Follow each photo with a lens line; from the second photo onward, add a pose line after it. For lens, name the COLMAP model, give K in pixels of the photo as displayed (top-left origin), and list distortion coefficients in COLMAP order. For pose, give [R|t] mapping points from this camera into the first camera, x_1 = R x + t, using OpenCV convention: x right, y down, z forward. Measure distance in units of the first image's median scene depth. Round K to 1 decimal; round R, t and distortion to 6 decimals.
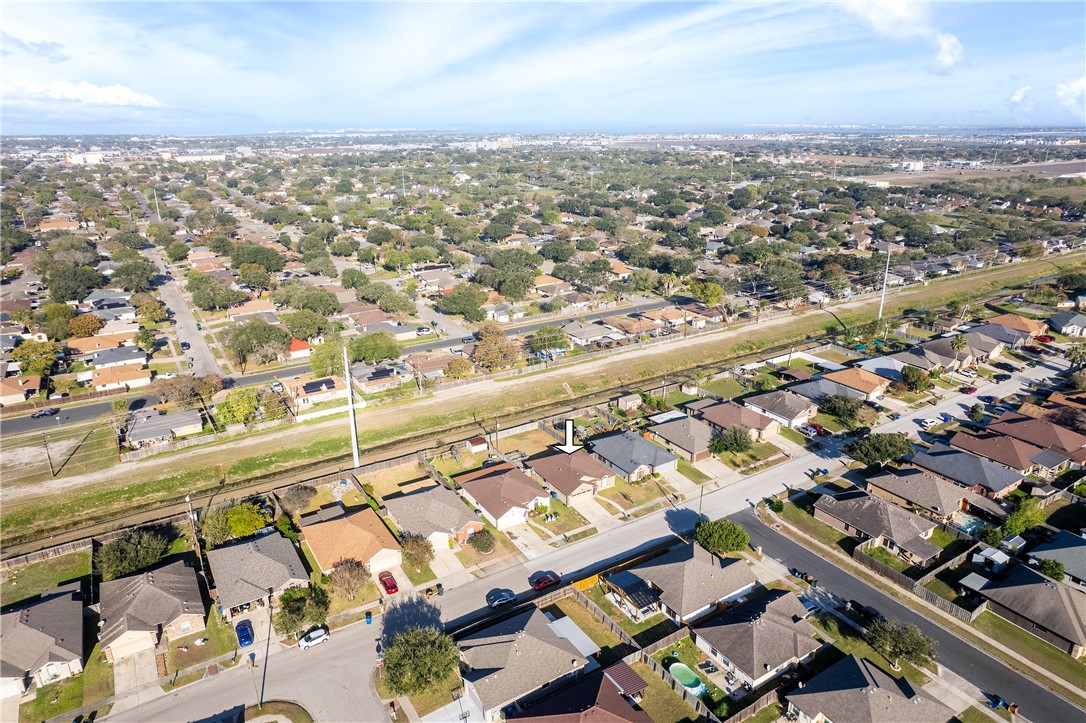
lens RADIAL K [[692.3, 0, 568.0], [0, 692.3, 361.6], [0, 0, 1]] dist [-0.033217, -0.000527]
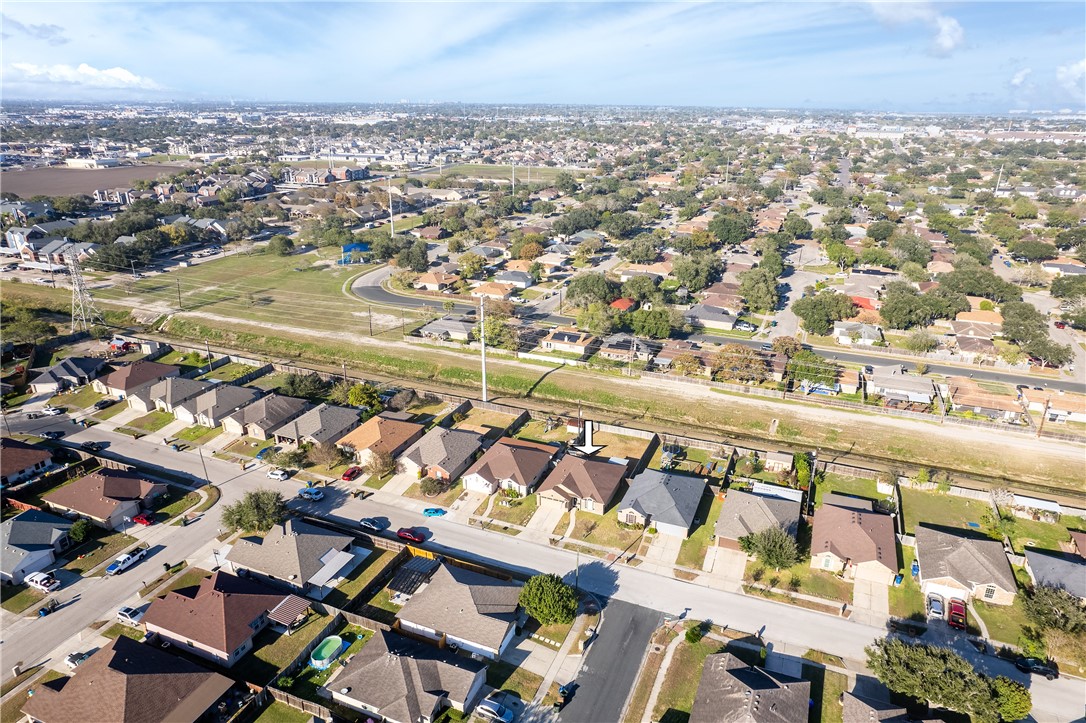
lens RADIAL K [[692.3, 0, 568.0], [0, 692.3, 361.6], [0, 0, 1]] dist [-0.033217, -0.000527]
pose [[0.578676, 0.303142, -0.757126, 0.588760], [-0.279830, 0.945798, 0.164807, -0.131640], [0.766048, 0.116496, 0.632139, 0.321231]]
